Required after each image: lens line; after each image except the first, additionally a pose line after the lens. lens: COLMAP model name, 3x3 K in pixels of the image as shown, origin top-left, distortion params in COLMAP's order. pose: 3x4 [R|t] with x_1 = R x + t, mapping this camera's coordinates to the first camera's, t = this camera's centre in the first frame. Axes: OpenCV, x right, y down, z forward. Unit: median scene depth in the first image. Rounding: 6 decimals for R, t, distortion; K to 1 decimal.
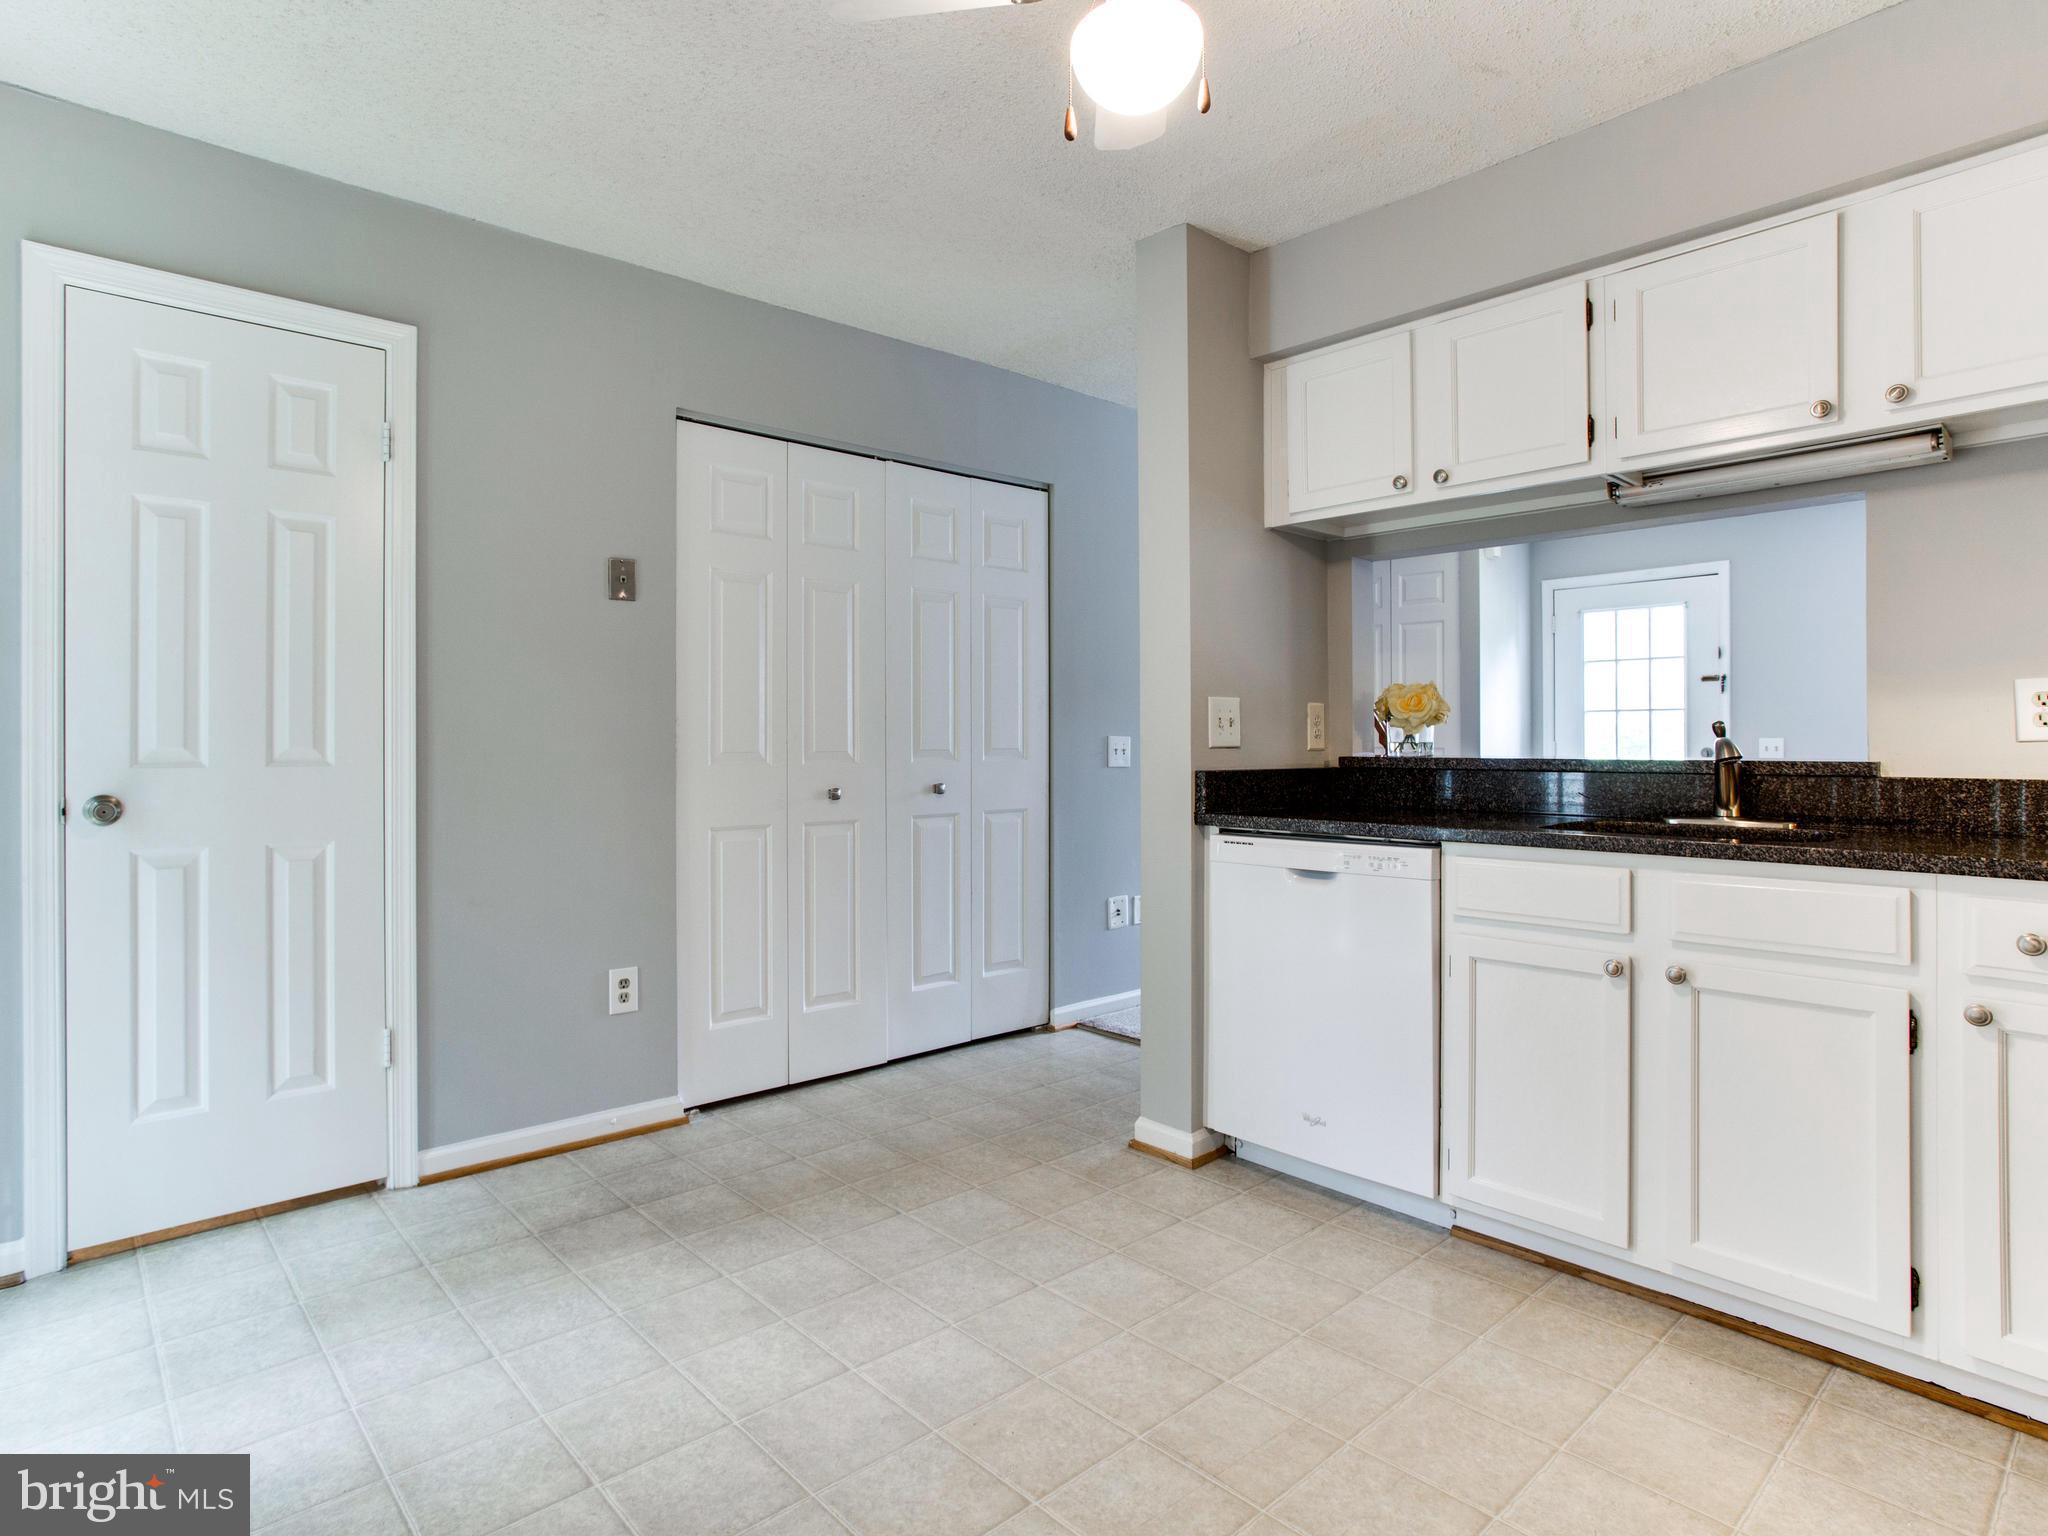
lens RADIAL K [[1118.3, 0, 1027.3], [0, 1118.3, 730.6], [0, 0, 1]] dist [-0.030771, 0.015241]
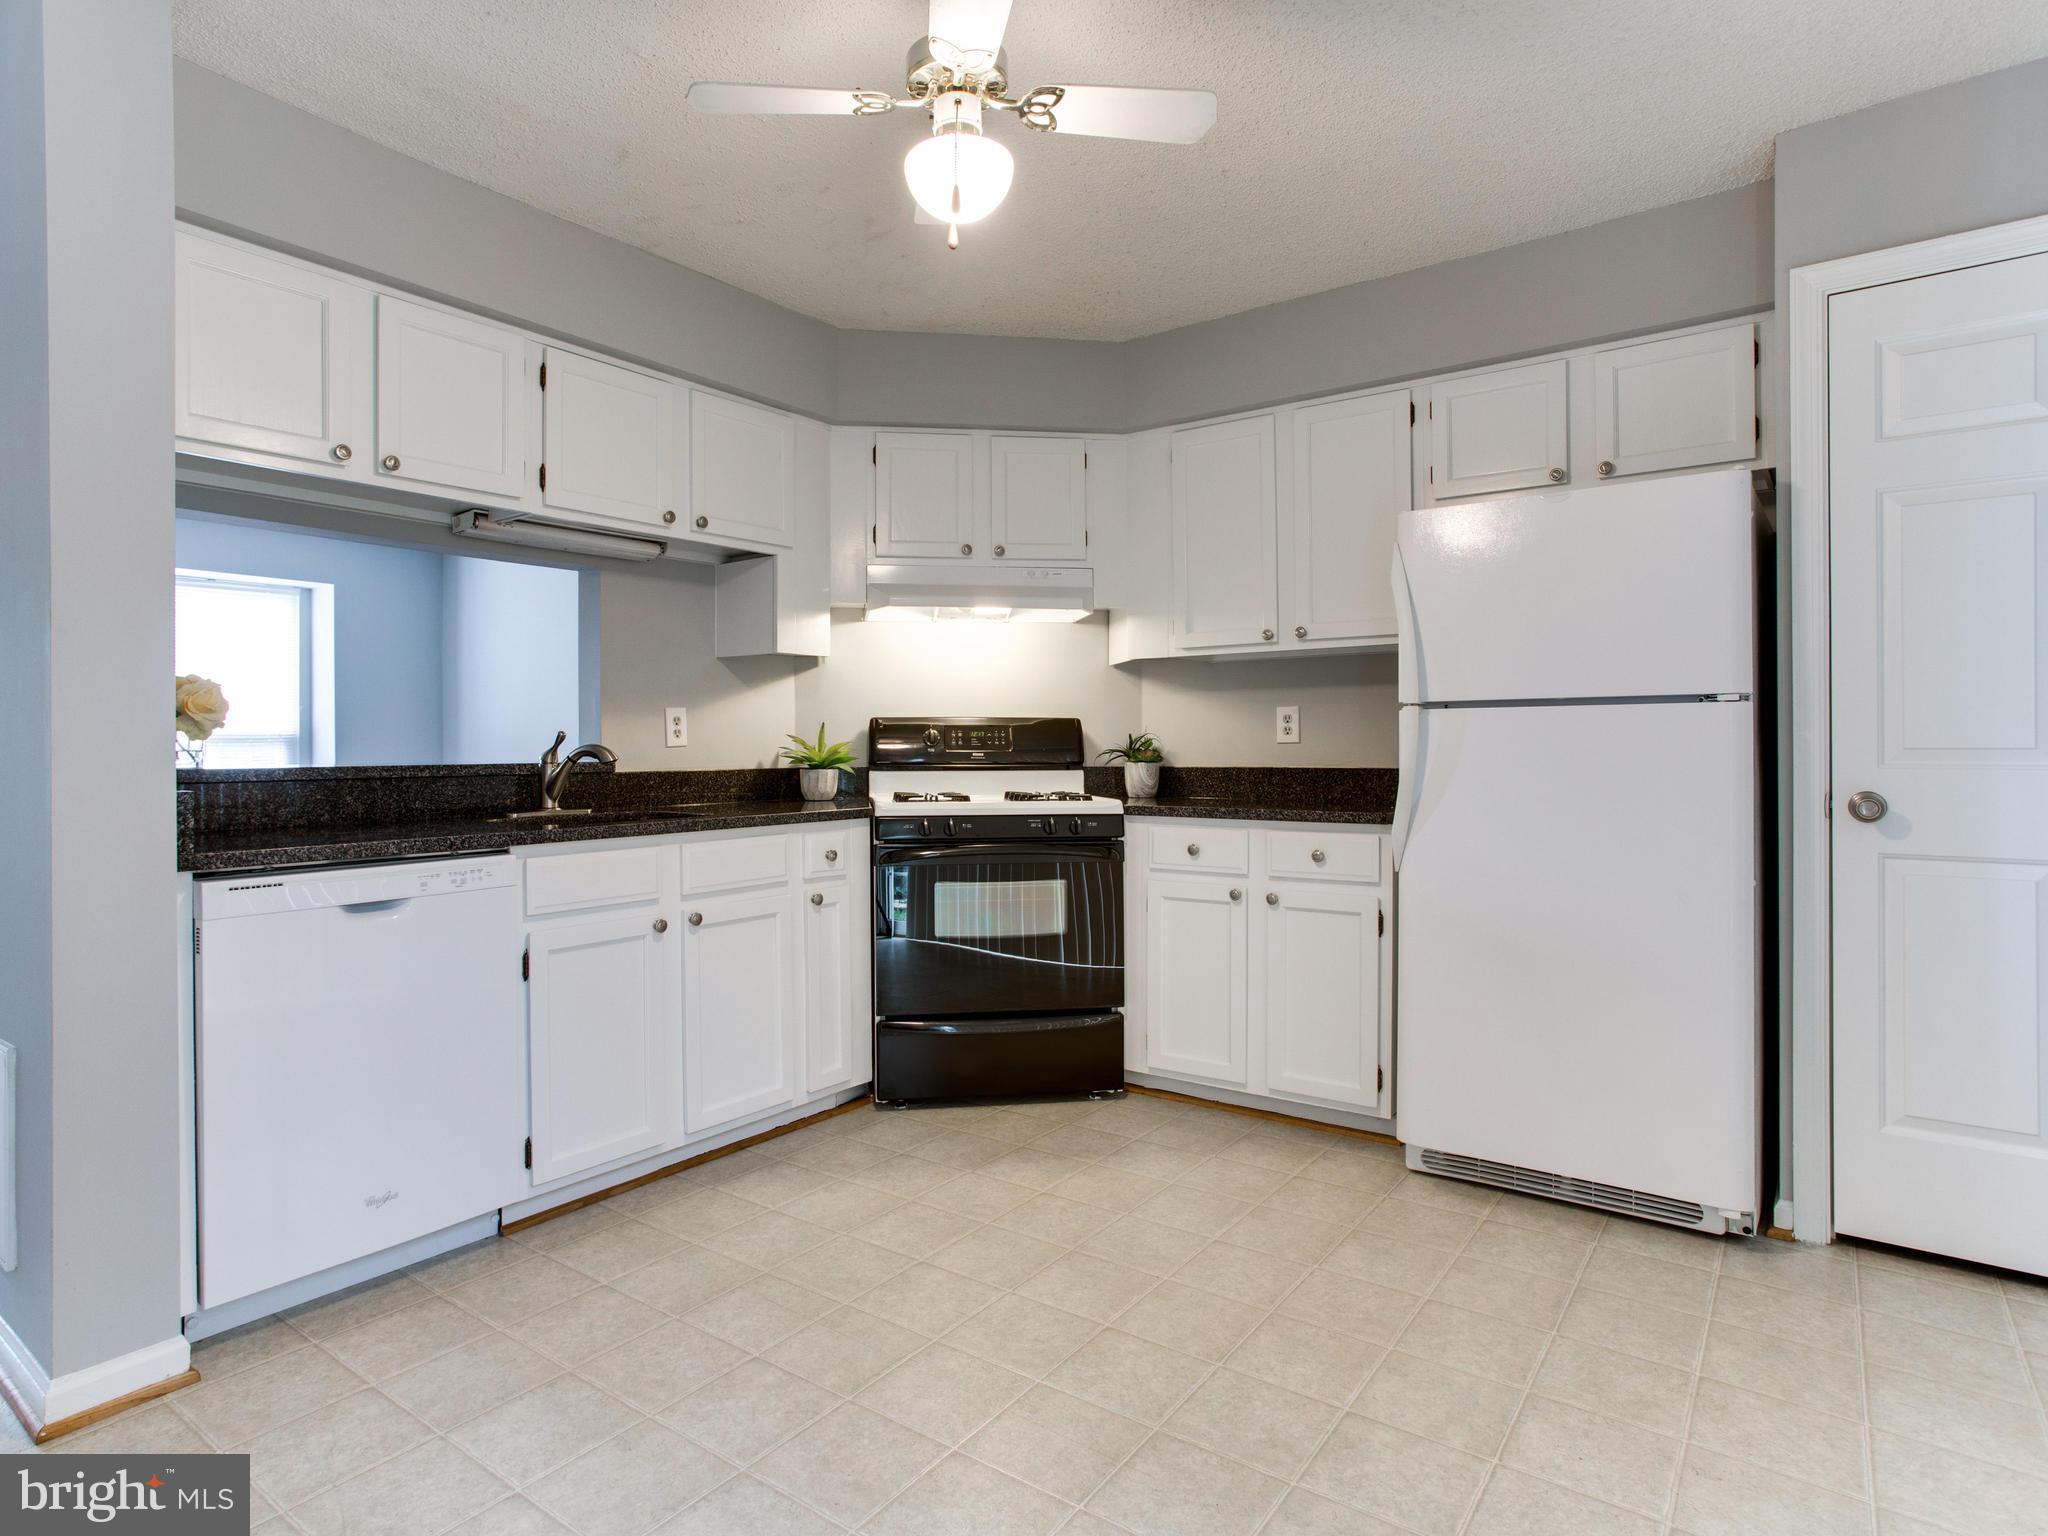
lens RADIAL K [[1118.3, 0, 973.4], [0, 1118.3, 733.5], [0, 0, 1]] dist [-0.030771, 0.015241]
pose [[-0.171993, 0.012857, 0.985014, -0.731834], [-0.003311, 0.999902, -0.013630, 0.010273], [-0.985093, -0.005605, -0.171934, 0.801055]]
